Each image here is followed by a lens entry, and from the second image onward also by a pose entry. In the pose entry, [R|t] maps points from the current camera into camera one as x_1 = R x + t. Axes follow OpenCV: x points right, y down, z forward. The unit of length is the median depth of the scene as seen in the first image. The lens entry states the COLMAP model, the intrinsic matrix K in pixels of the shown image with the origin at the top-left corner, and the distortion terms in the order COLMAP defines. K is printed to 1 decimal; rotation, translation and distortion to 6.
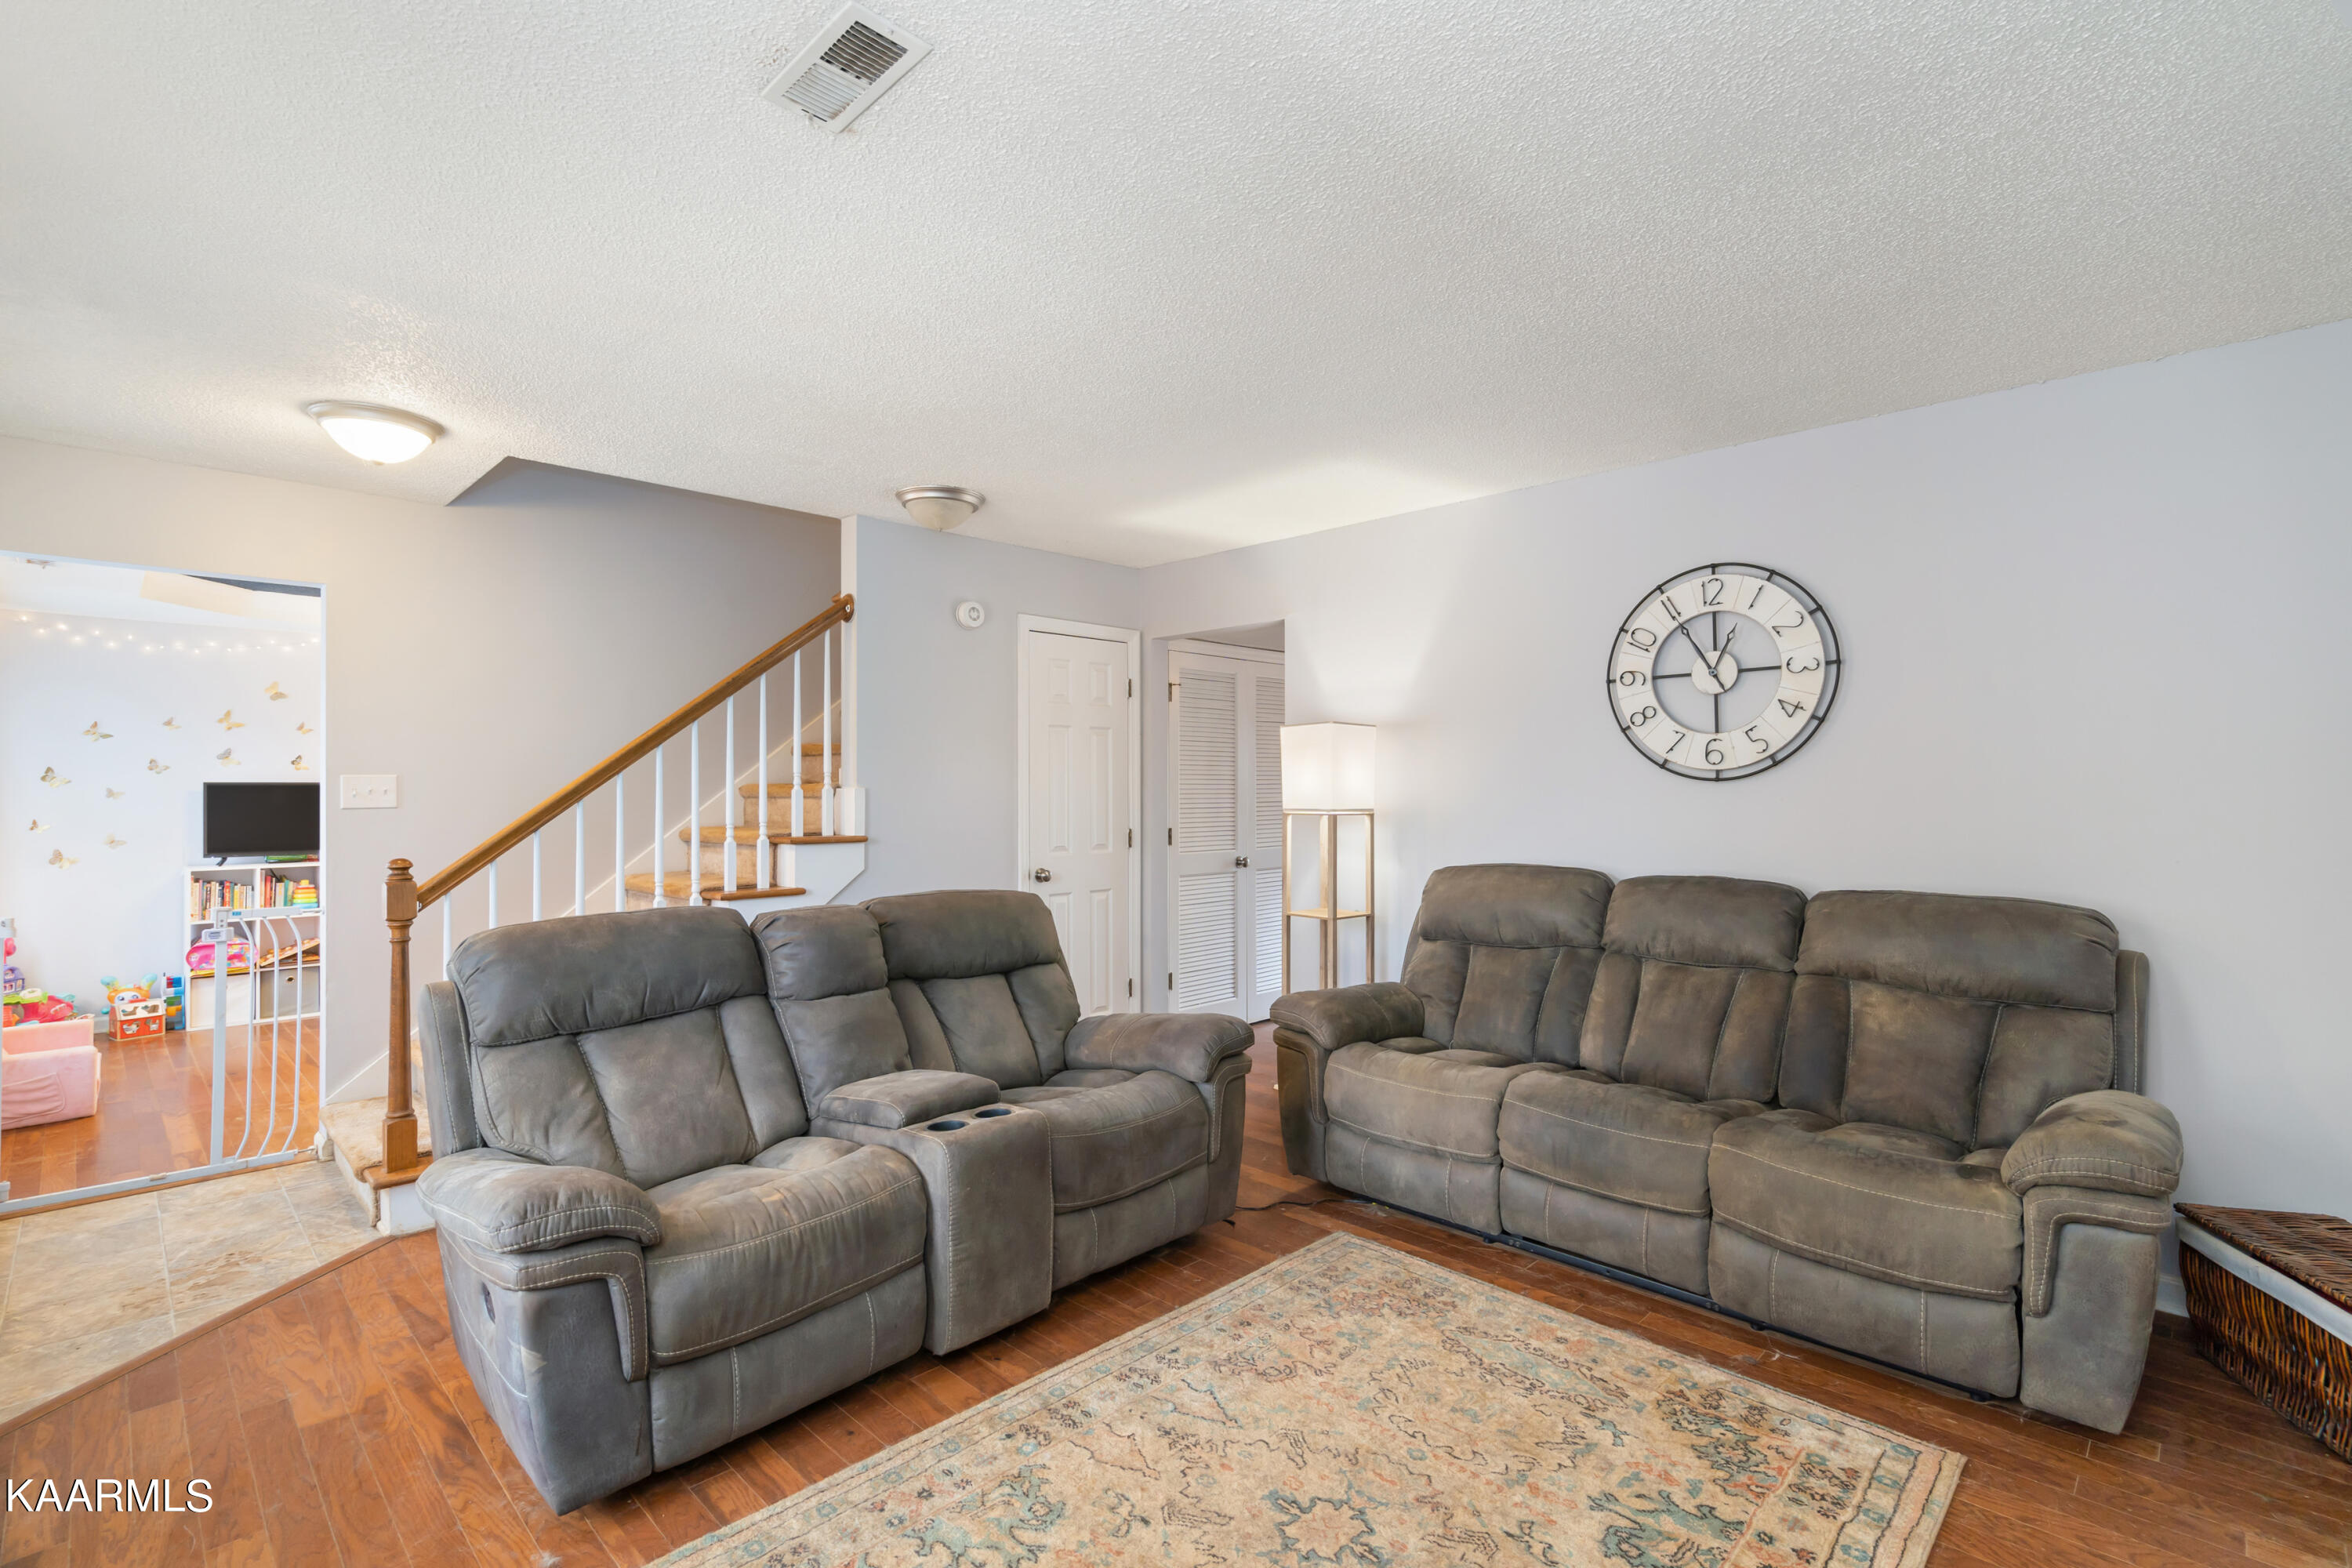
lens RADIAL K [[1064.3, 0, 1175.9], [0, 1064.3, 787.7], [0, 0, 1]] dist [0.002457, 0.000150]
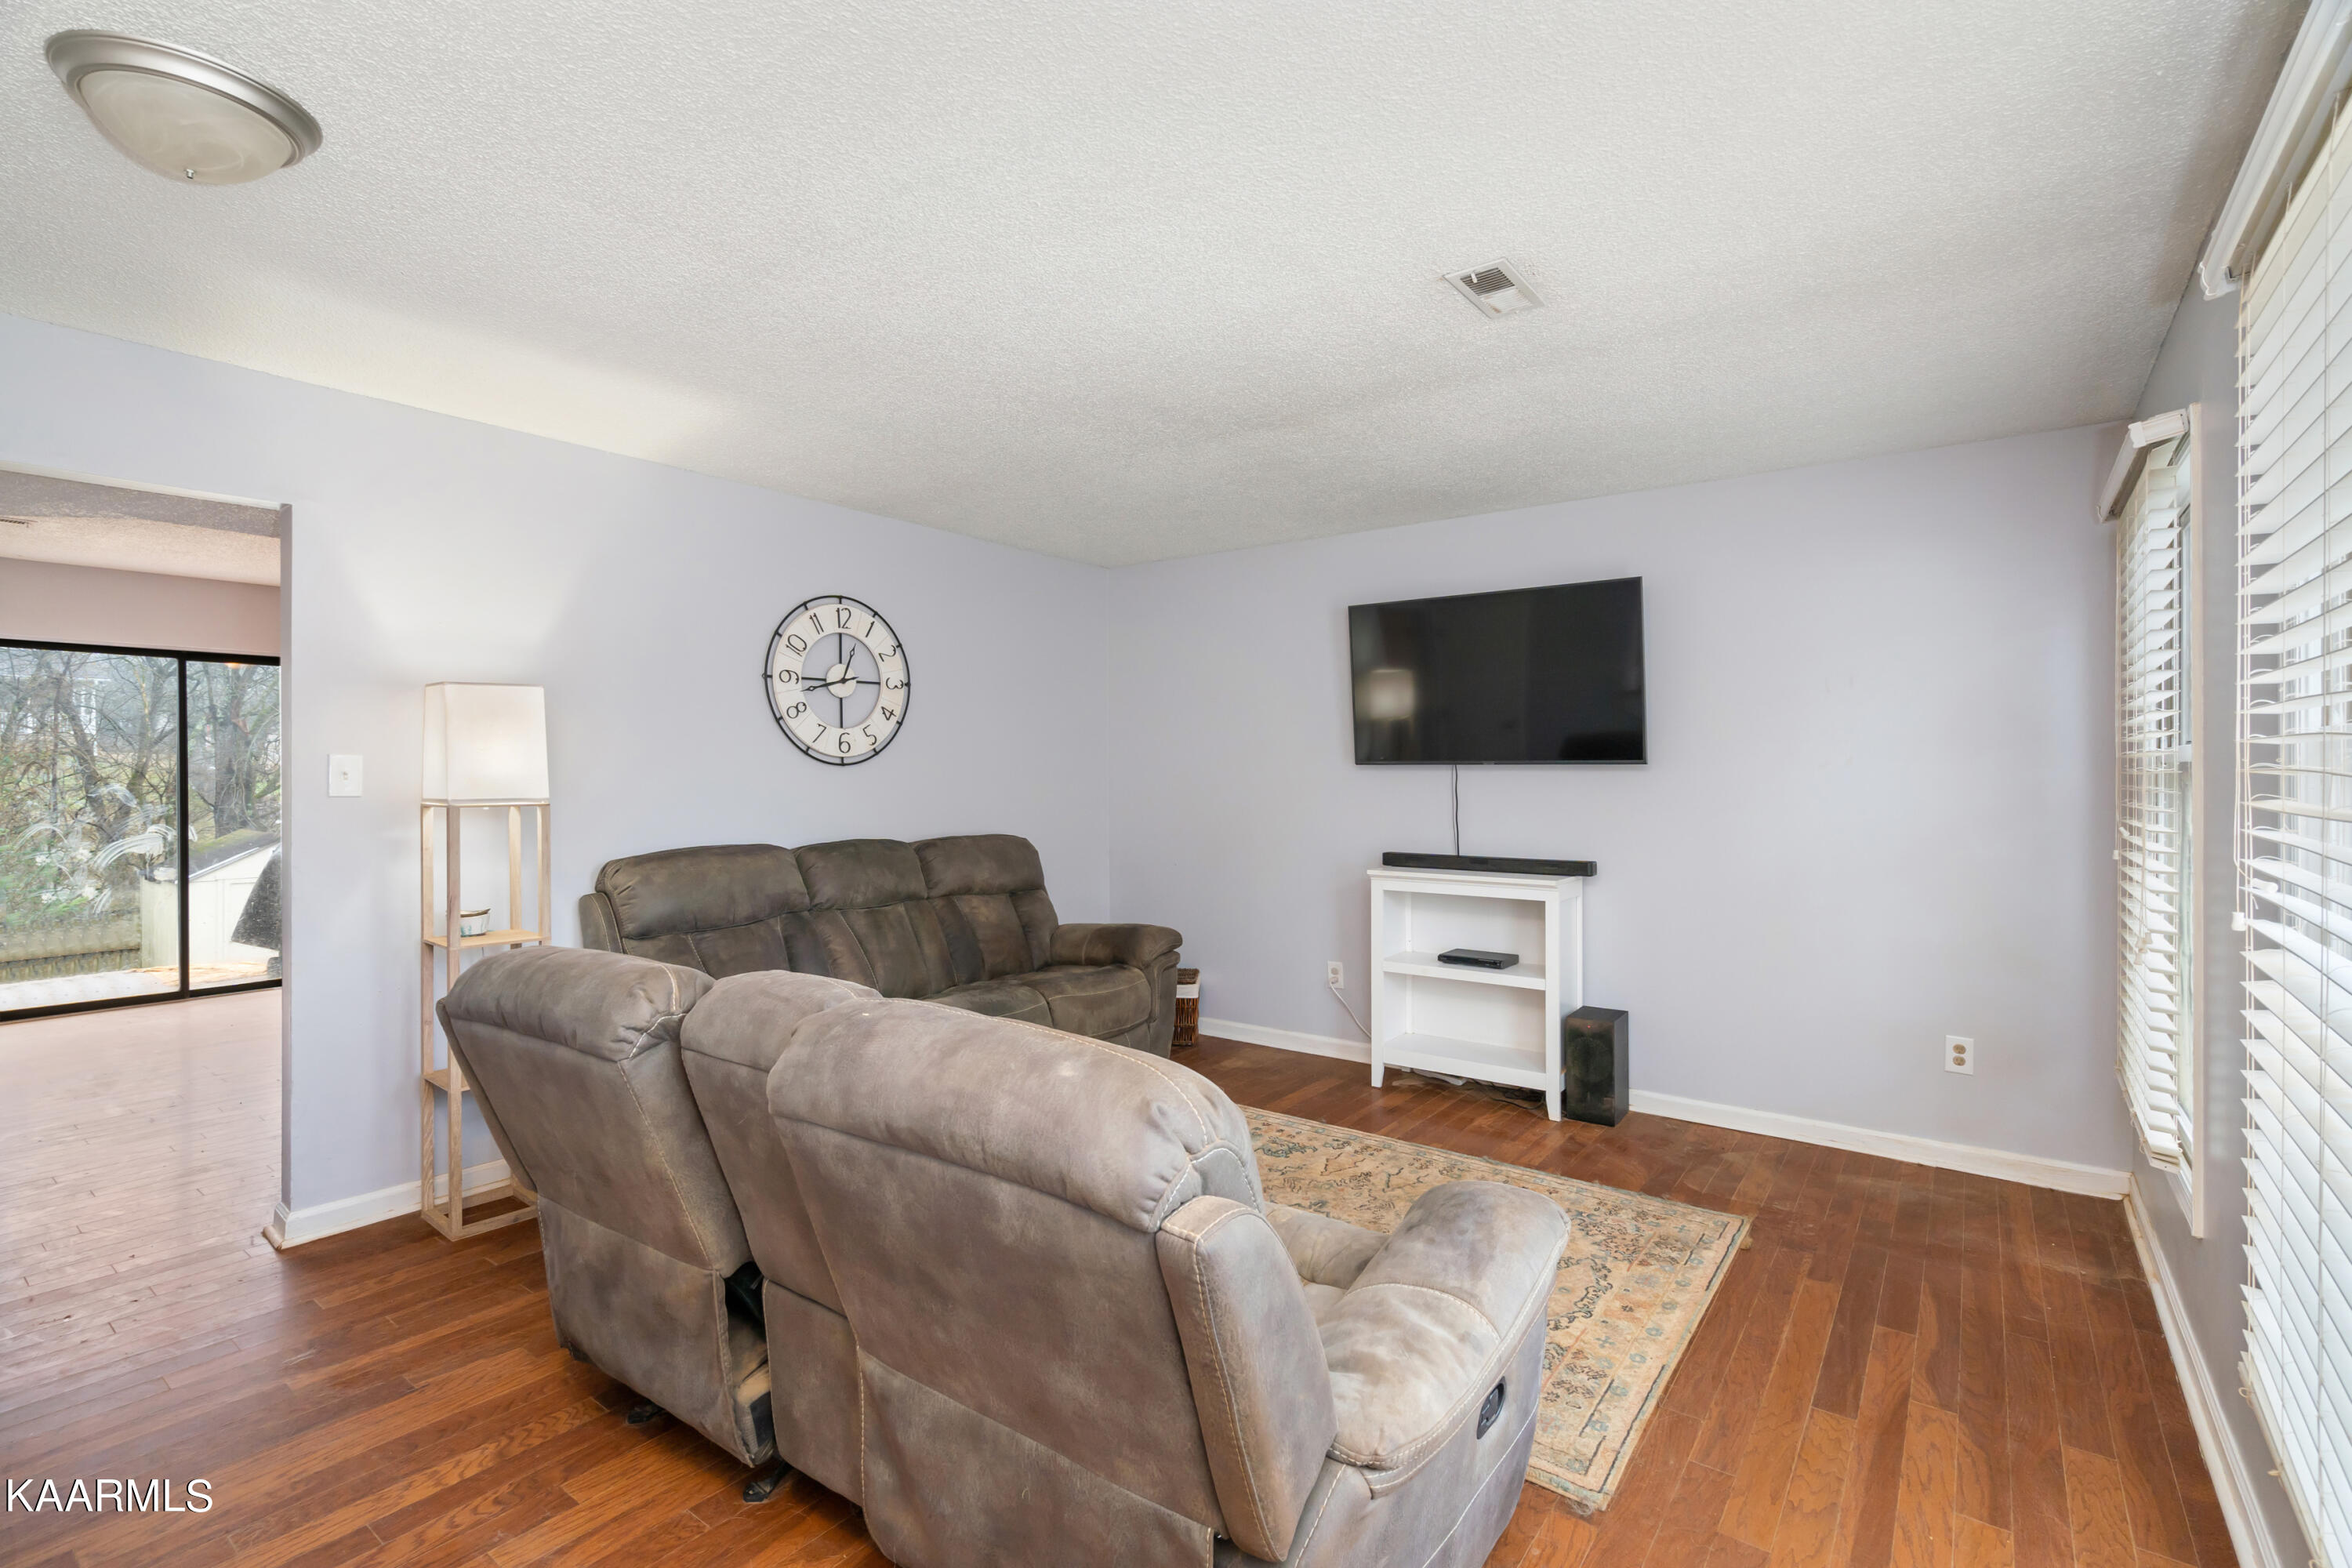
lens RADIAL K [[1064.3, 0, 1177.1], [0, 1064.3, 776.8], [0, 0, 1]] dist [0.002457, 0.000150]
pose [[-0.115735, -0.004405, 0.993270, -0.808590], [-0.004188, 0.999983, 0.003947, 0.000490], [-0.993271, -0.003703, -0.115751, 0.743062]]
